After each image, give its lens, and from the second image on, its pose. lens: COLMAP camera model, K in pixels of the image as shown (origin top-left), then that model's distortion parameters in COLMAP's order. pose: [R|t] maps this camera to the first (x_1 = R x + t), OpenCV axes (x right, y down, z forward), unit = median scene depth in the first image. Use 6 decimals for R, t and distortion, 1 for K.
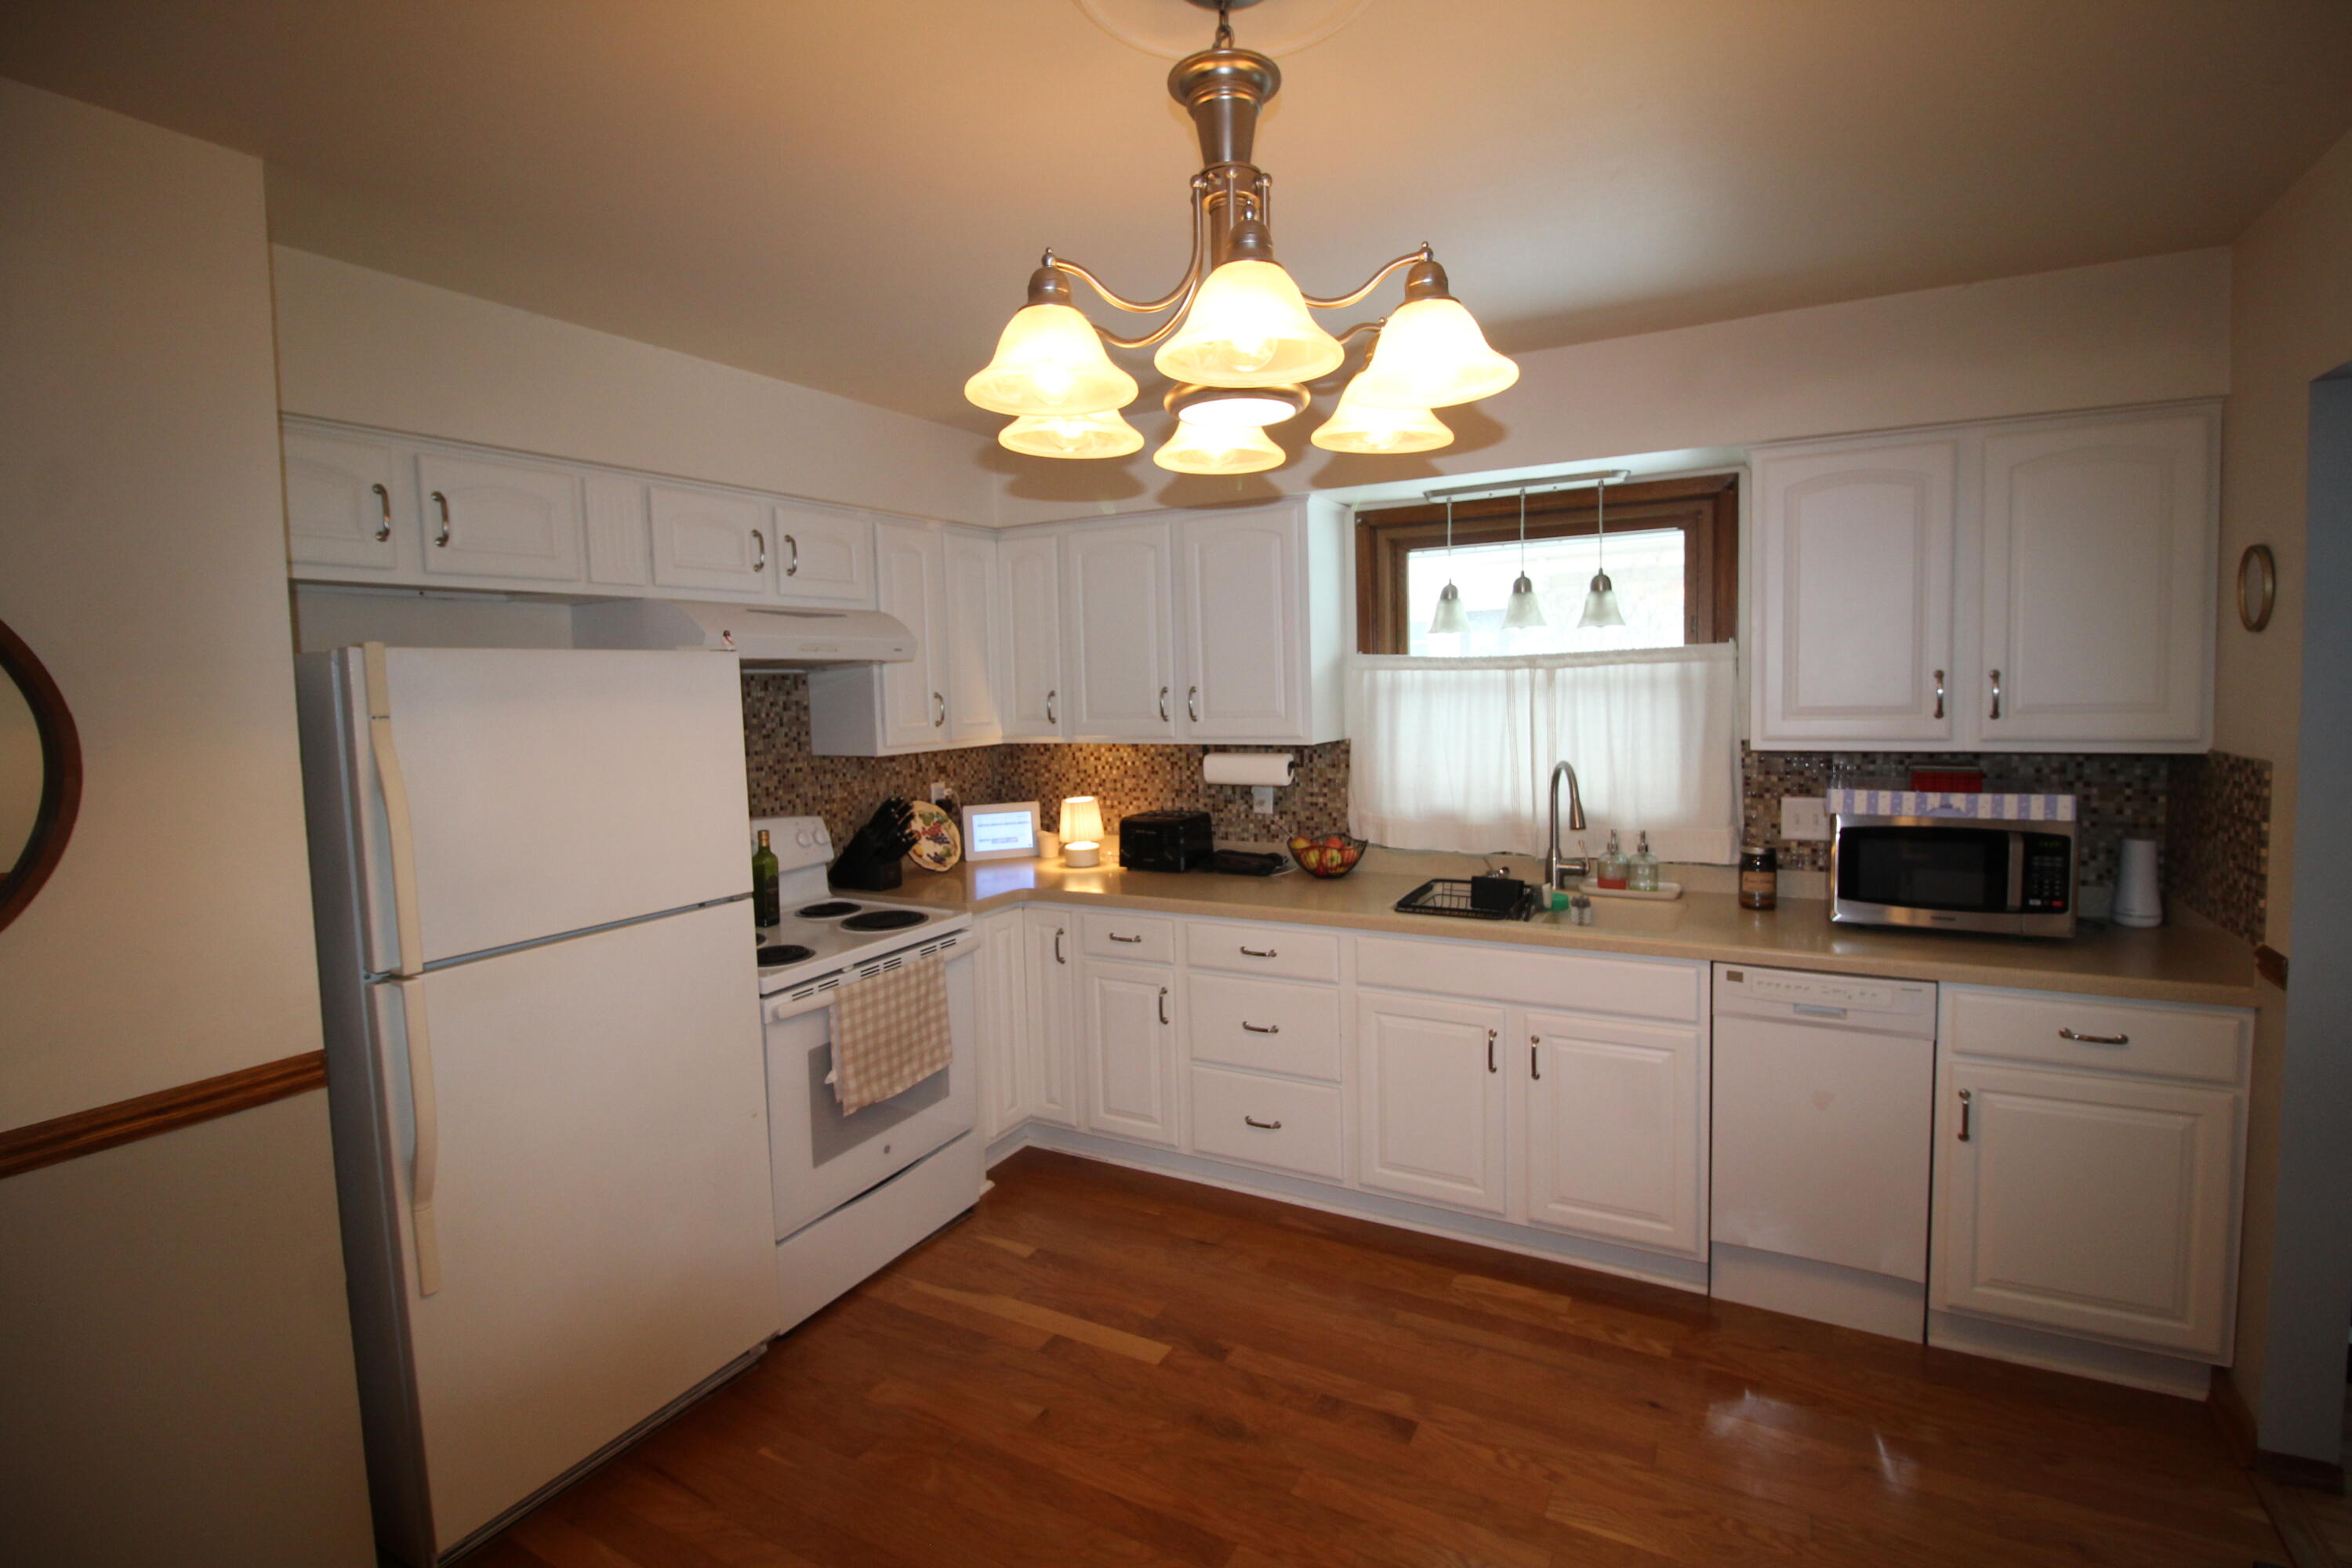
lens RADIAL K [[1100.9, 0, 1204.3], [0, 1100.9, 753.5], [0, 0, 1]] dist [-0.004975, -0.010212]
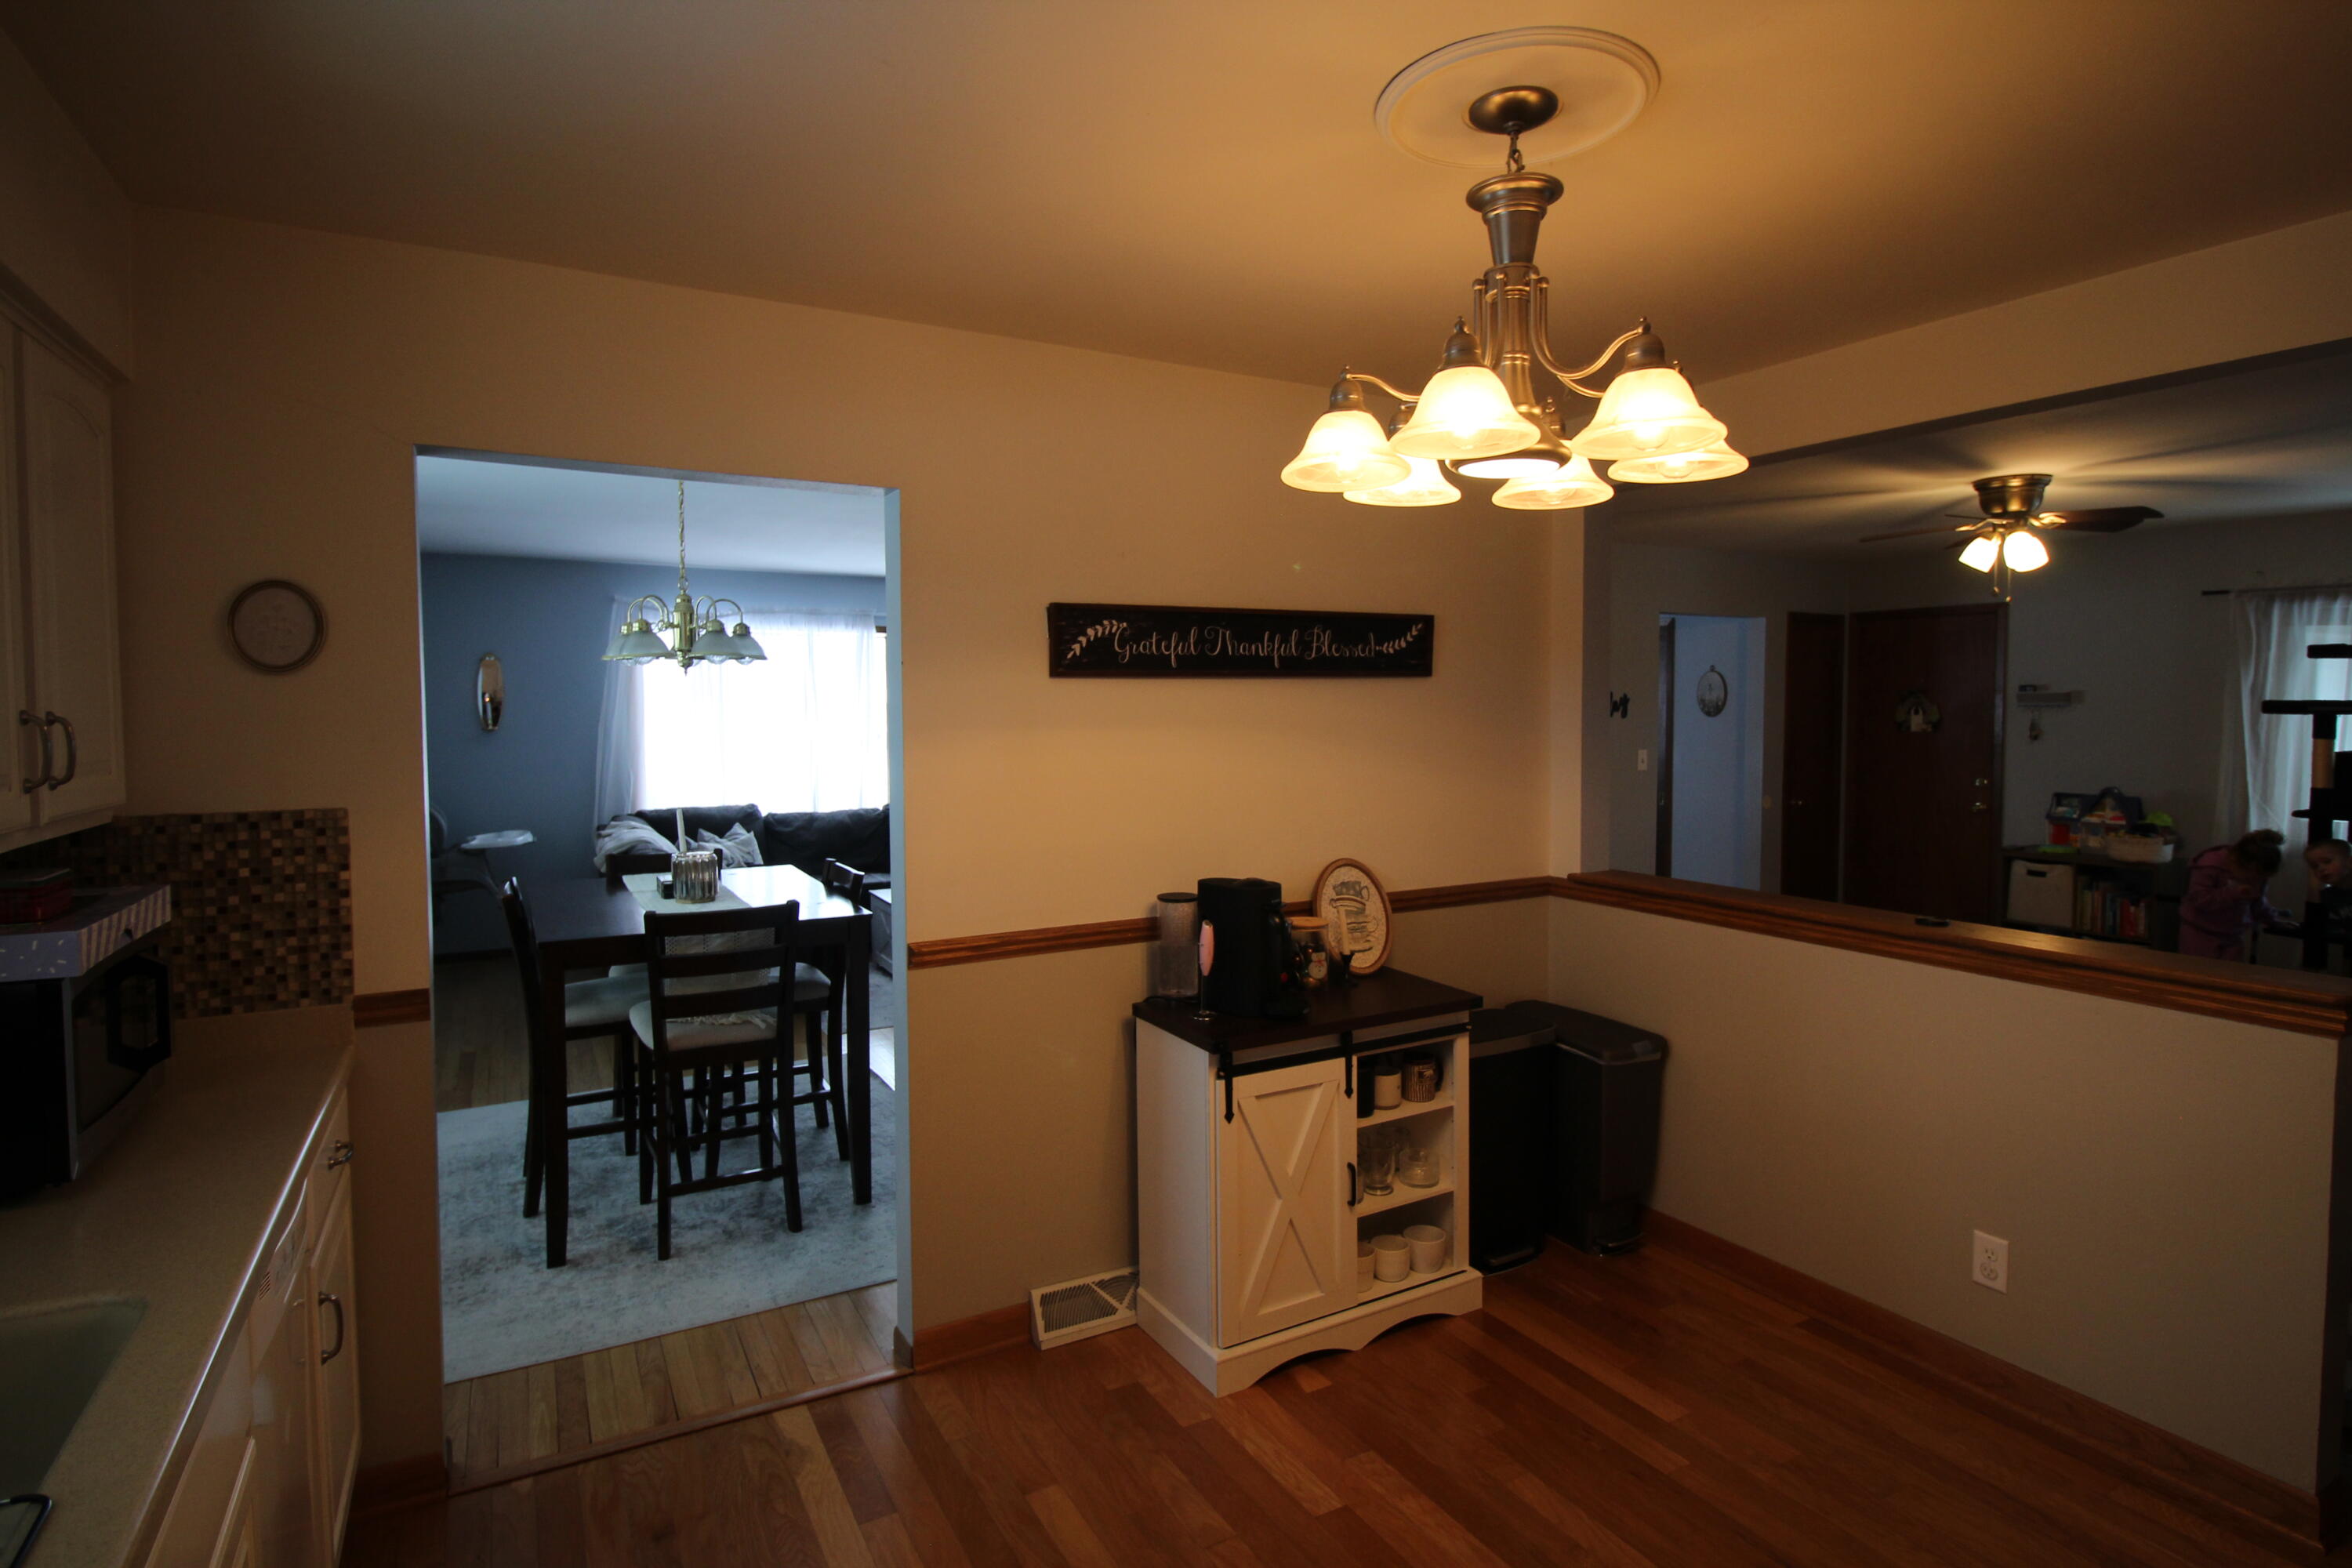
lens RADIAL K [[1177.1, 0, 1179.1], [0, 1177.1, 766.4], [0, 0, 1]] dist [-0.006248, -0.003287]
pose [[-0.844384, 0.006068, 0.535704, -0.137945], [0.062869, 0.994149, 0.087834, -0.048423], [-0.532037, 0.107844, -0.839825, 0.950308]]
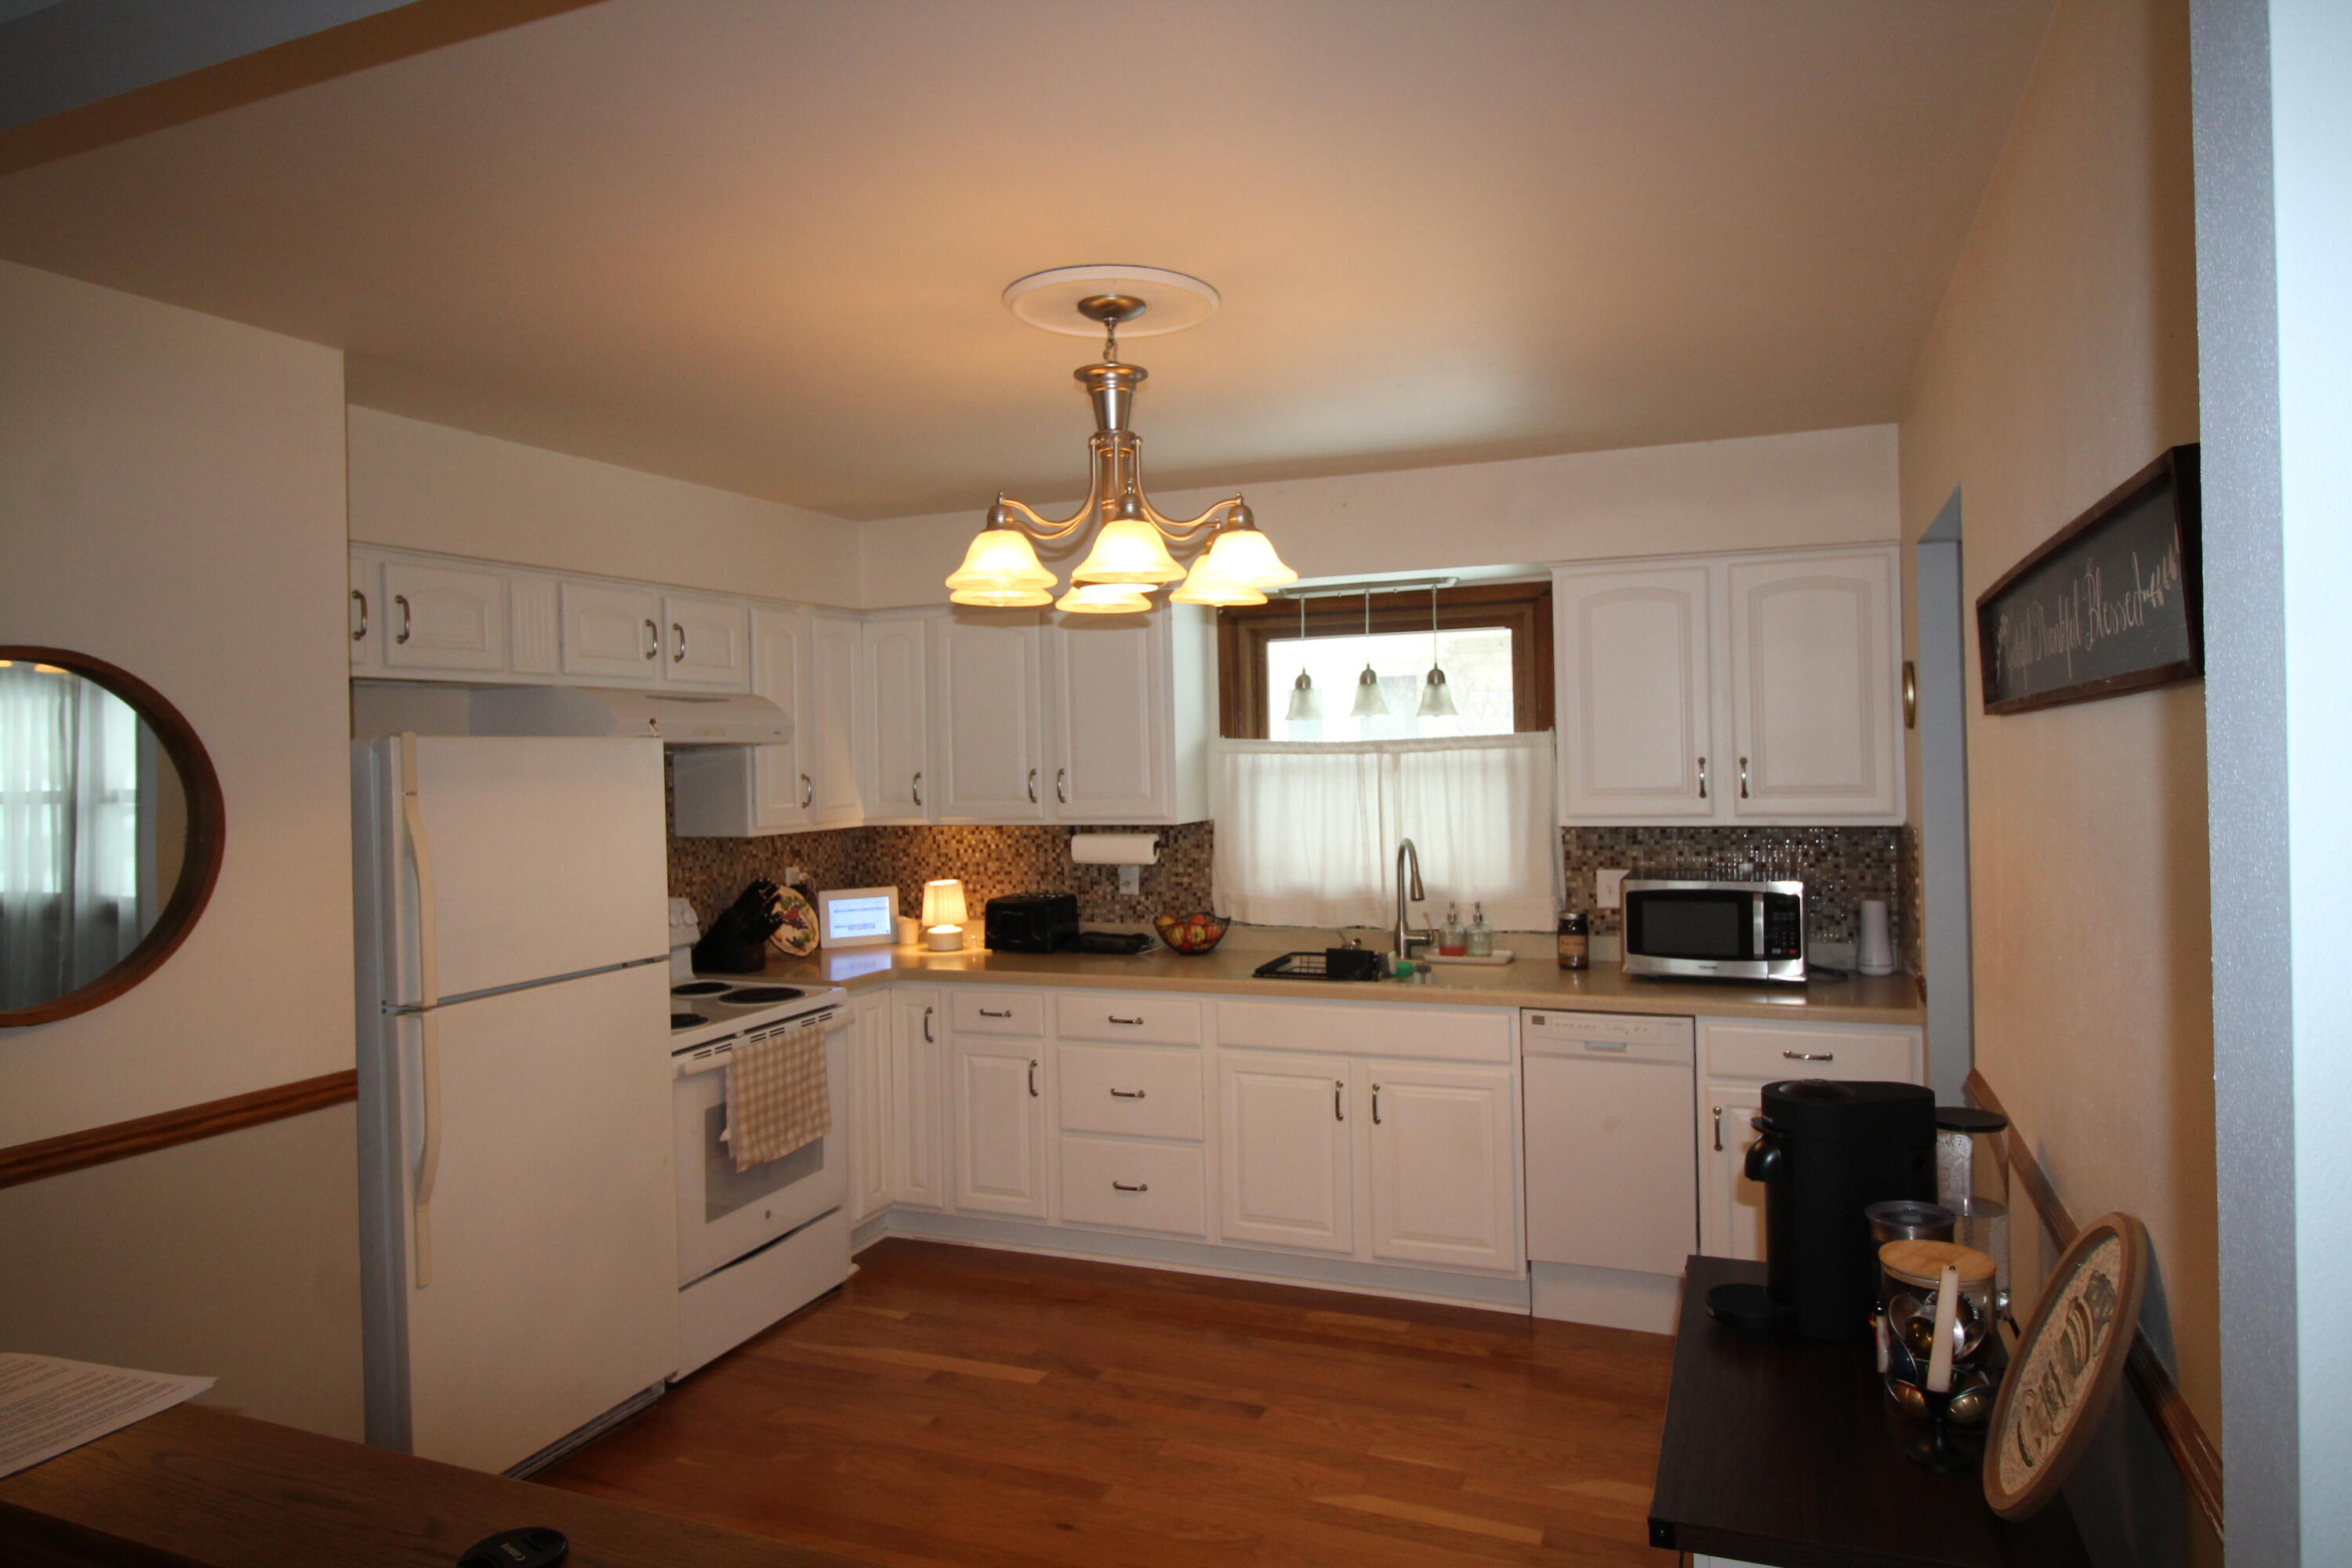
lens RADIAL K [[1454.7, 0, 1210.2], [0, 1454.7, 746.2], [0, 0, 1]] dist [-0.008498, -0.002713]
pose [[0.993508, 0.004405, 0.113674, -0.029036], [0.004002, 0.997278, -0.073620, 0.020355], [-0.113689, 0.073597, 0.990787, -0.395750]]
